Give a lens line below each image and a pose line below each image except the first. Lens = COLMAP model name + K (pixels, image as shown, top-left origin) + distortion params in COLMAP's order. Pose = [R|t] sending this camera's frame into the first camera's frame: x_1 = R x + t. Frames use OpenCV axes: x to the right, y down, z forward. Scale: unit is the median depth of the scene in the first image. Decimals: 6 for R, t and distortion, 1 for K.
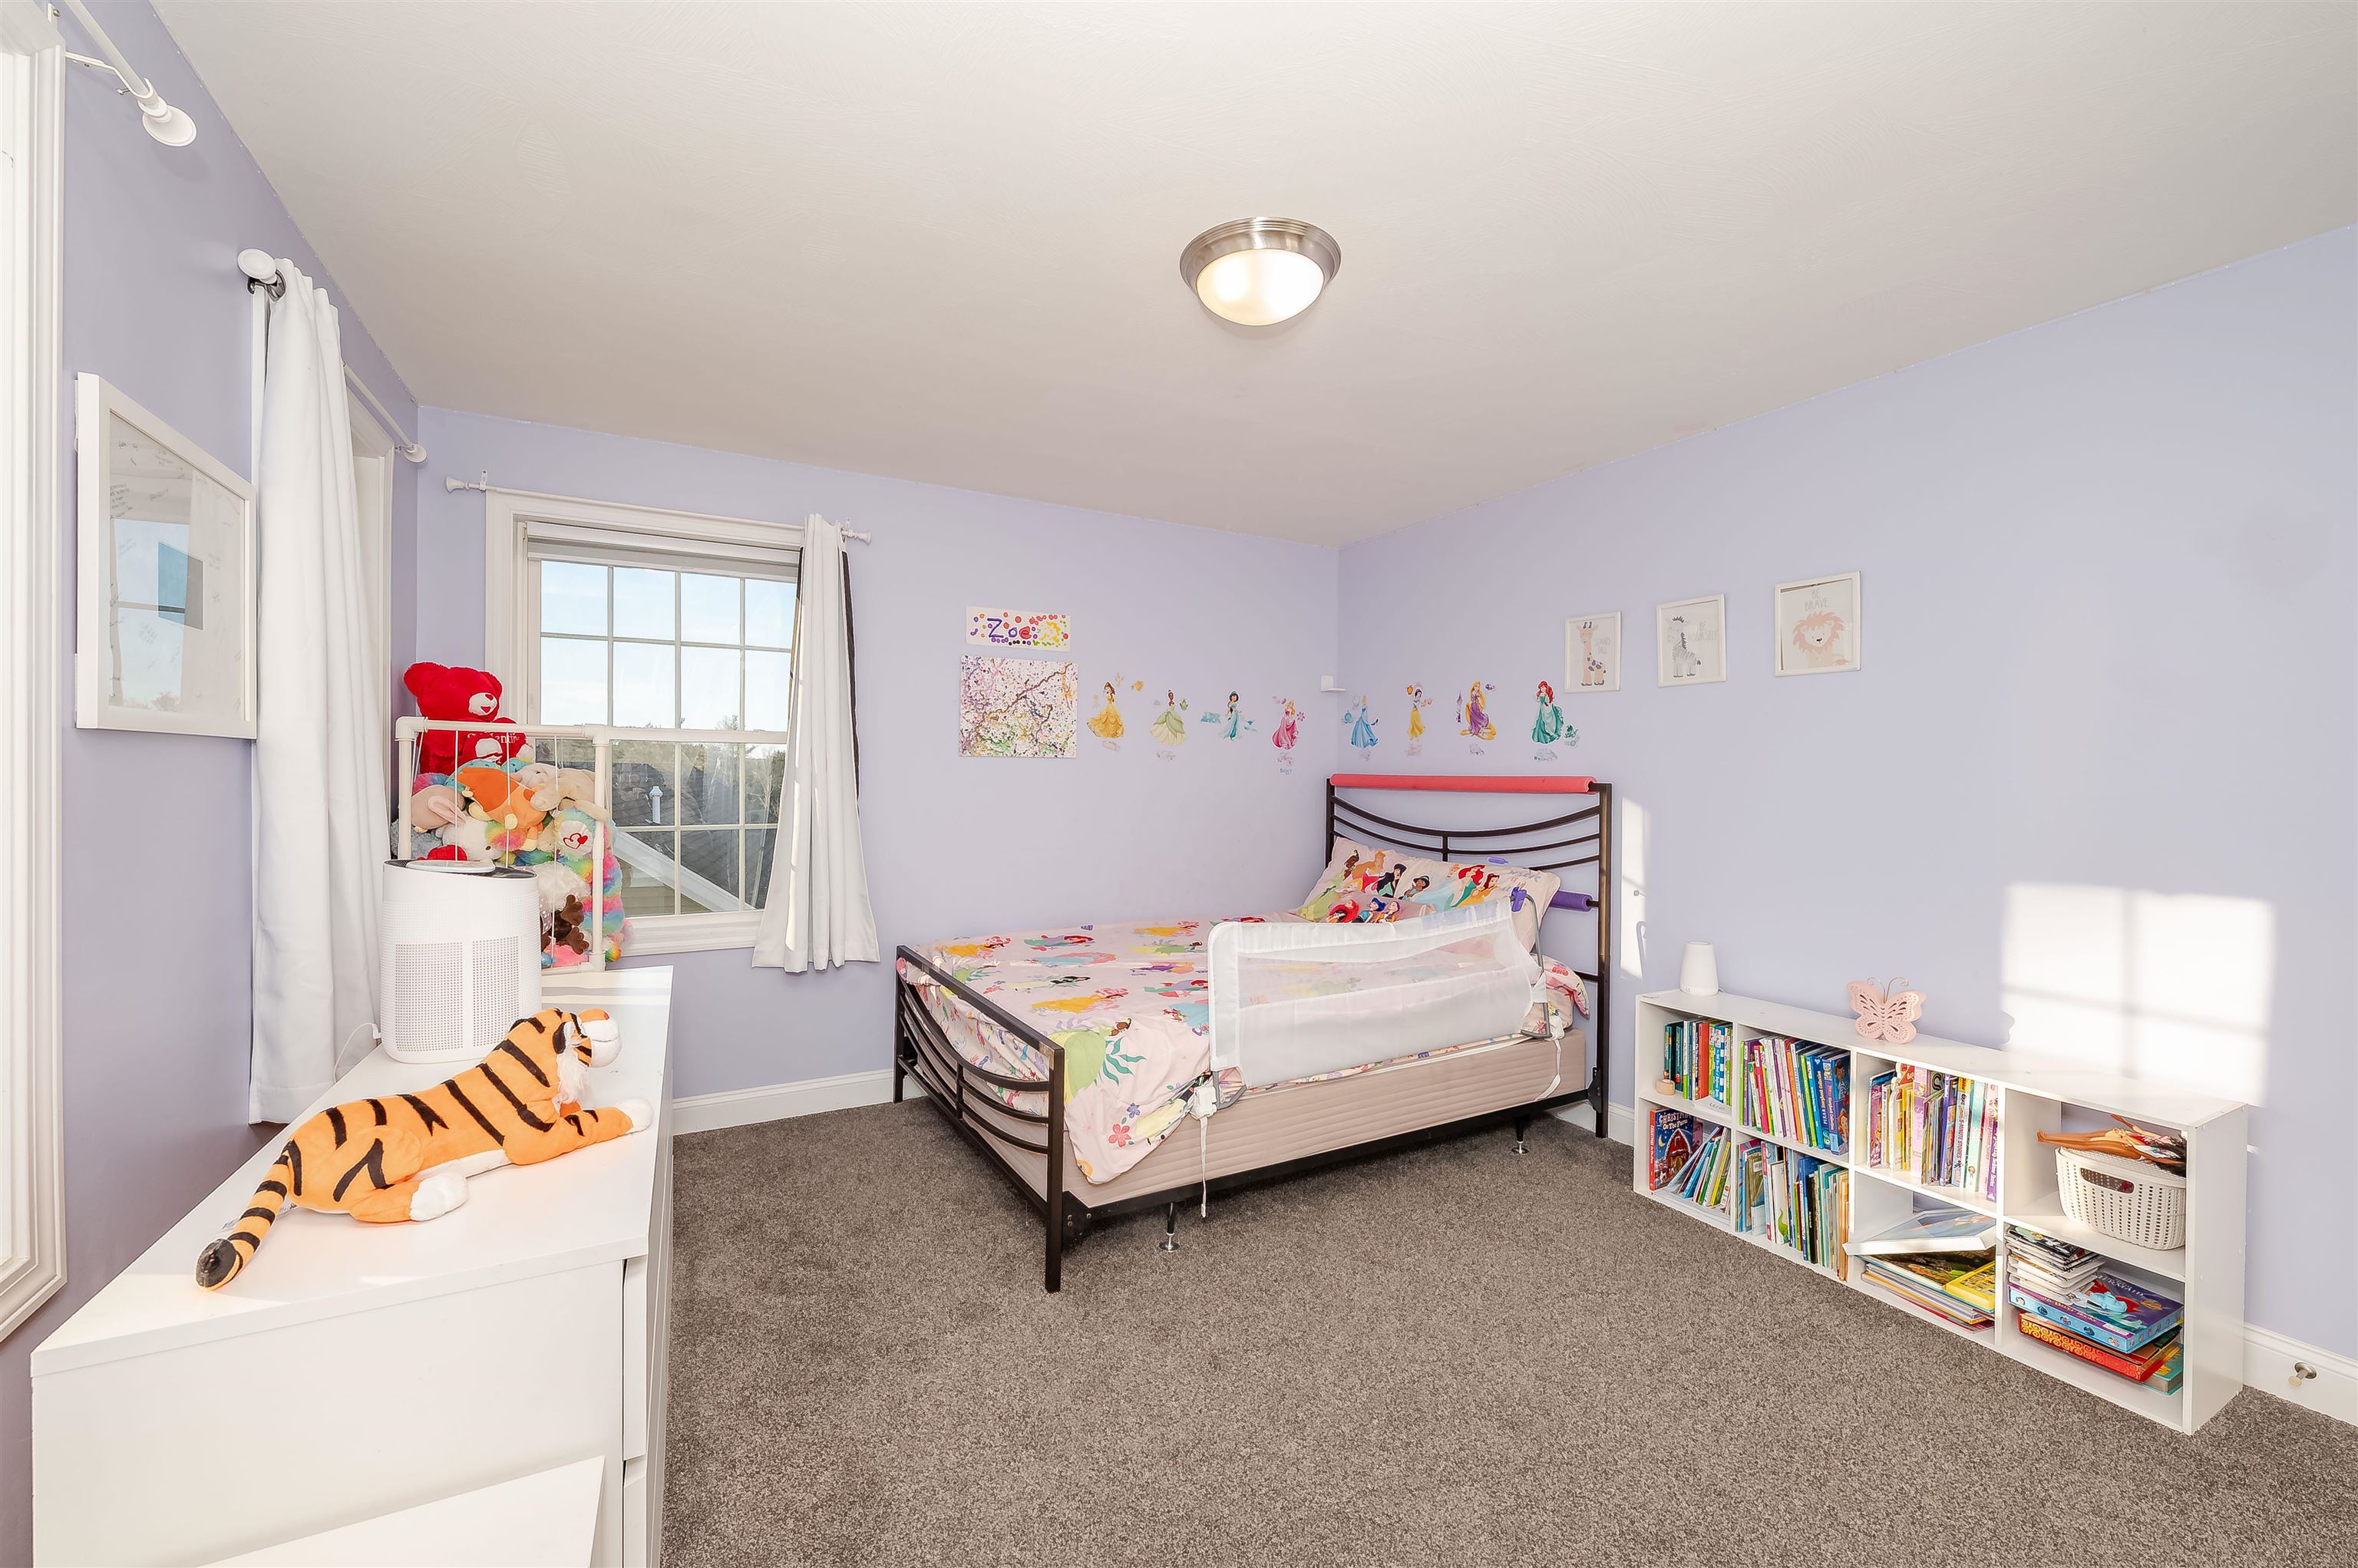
lens RADIAL K [[927.9, 0, 1179.0], [0, 927.9, 784.0], [0, 0, 1]] dist [0.000197, -0.000017]
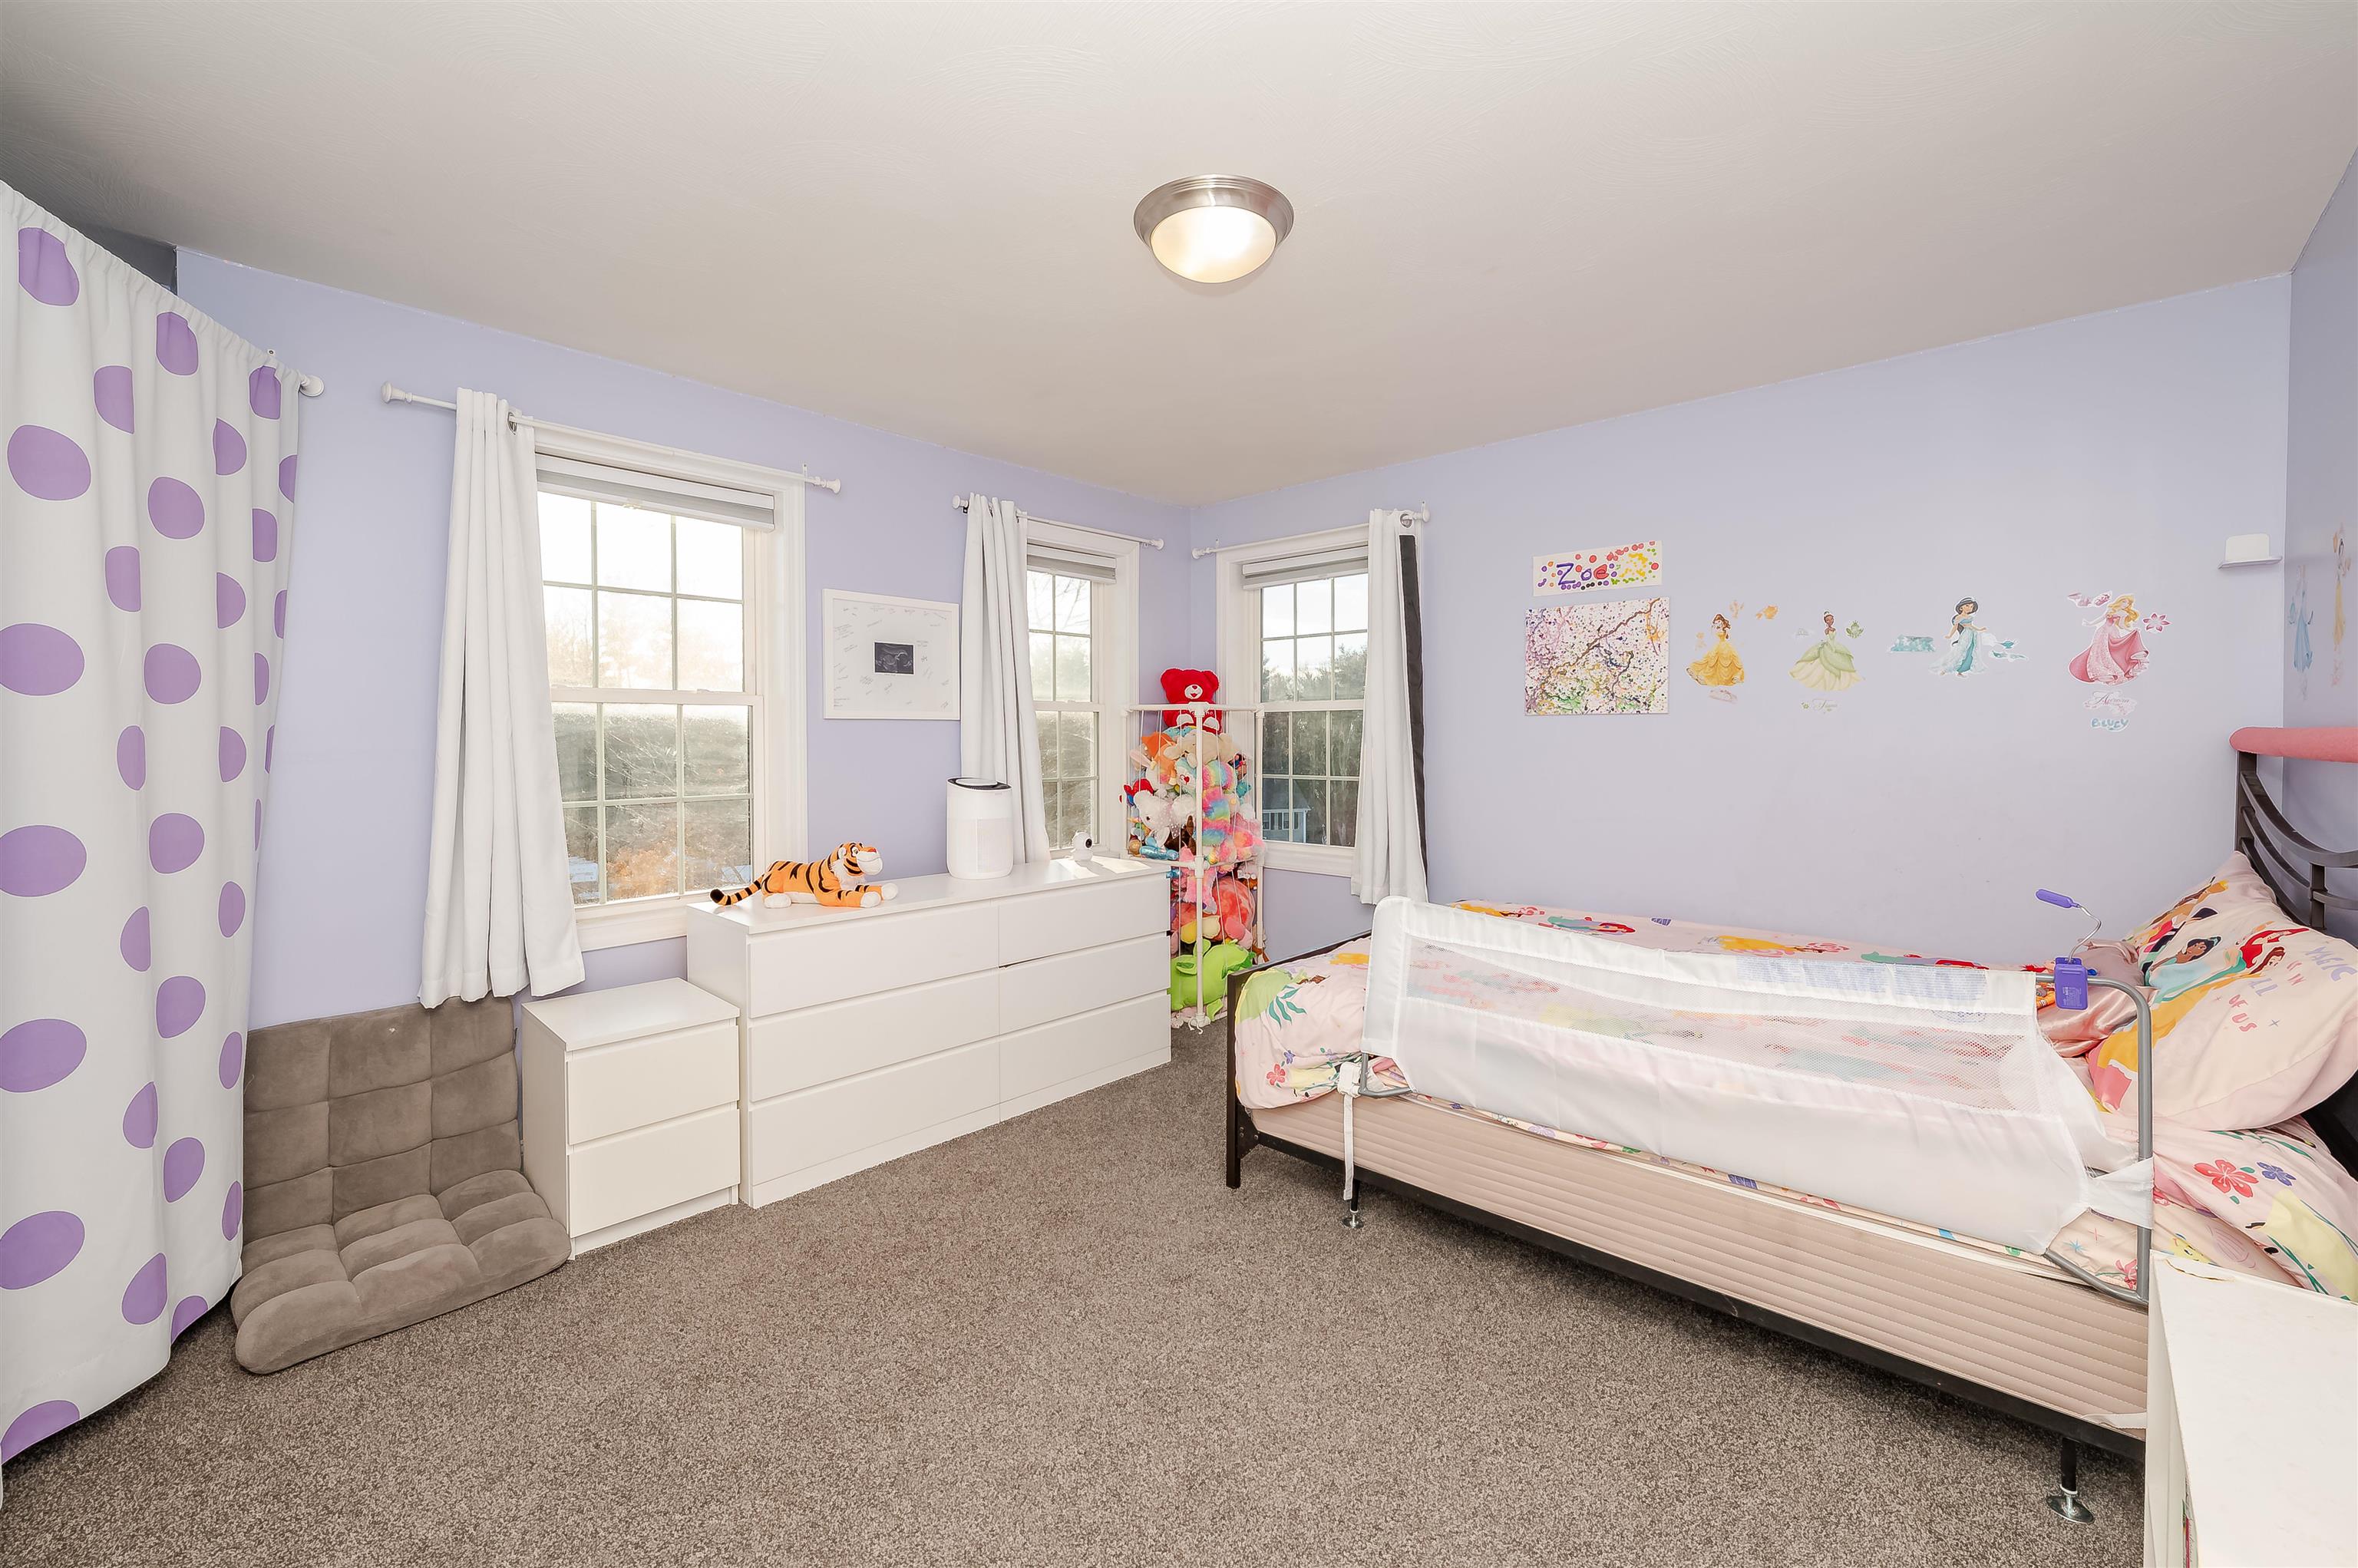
lens RADIAL K [[959.7, 0, 1177.4], [0, 959.7, 753.2], [0, 0, 1]] dist [-0.000509, -0.000026]
pose [[0.316237, 0.011155, -0.948615, 0.581063], [-0.004778, 0.999937, 0.010166, 0.000652], [0.948668, 0.001318, 0.316271, 0.339860]]
